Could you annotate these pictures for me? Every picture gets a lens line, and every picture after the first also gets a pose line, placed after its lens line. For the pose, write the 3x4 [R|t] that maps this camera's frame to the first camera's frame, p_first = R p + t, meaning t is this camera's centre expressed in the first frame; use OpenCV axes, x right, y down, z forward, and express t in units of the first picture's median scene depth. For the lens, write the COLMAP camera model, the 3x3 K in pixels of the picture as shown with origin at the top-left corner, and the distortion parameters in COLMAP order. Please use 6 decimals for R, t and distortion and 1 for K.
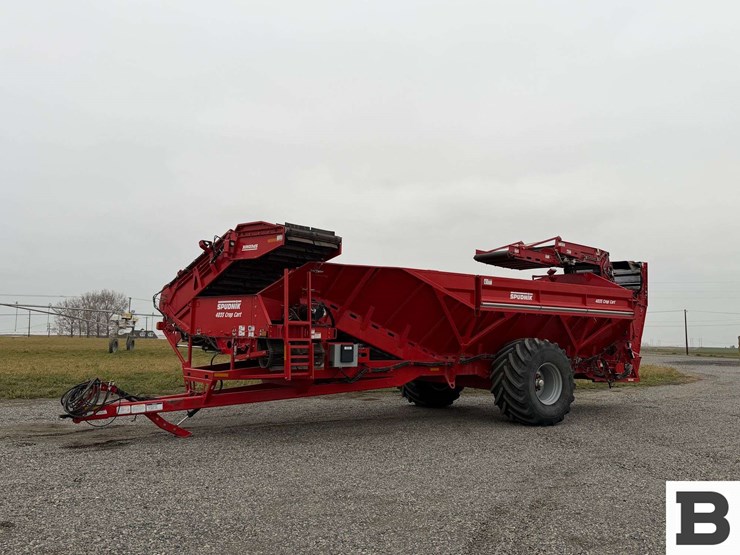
lens RADIAL K [[766.1, 0, 372.4], [0, 766.1, 278.1], [0, 0, 1]] dist [0.089671, 0.000000]
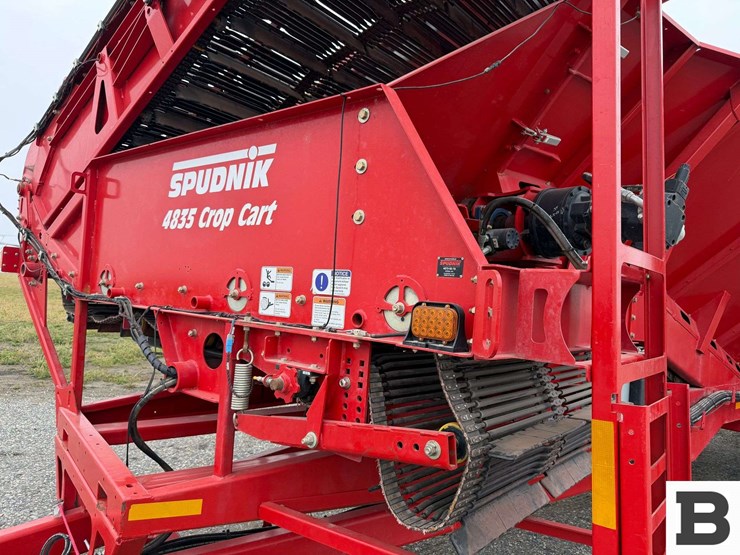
lens RADIAL K [[541.7, 0, 367.1], [0, 541.7, 276.7], [0, 0, 1]] dist [-0.031078, -0.018924]
pose [[0.996404, 0.039332, 0.075049, -0.151825], [-0.043832, 0.997279, 0.059278, 0.053194], [-0.072513, -0.062354, 0.995416, 0.829493]]
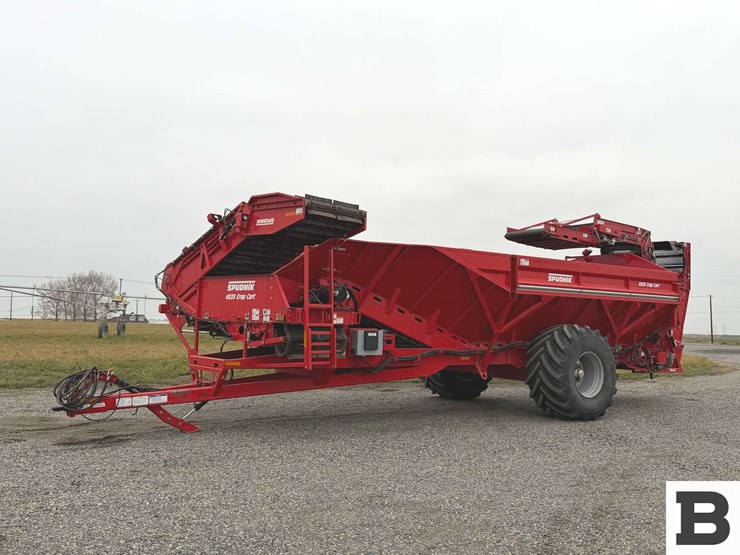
lens RADIAL K [[766.1, 0, 364.2], [0, 766.1, 273.1], [0, 0, 1]] dist [0.089671, 0.000000]
pose [[0.999819, 0.005609, 0.018174, -0.057809], [-0.005824, 0.999914, 0.011780, 0.008468], [-0.018106, -0.011884, 0.999765, 0.097360]]
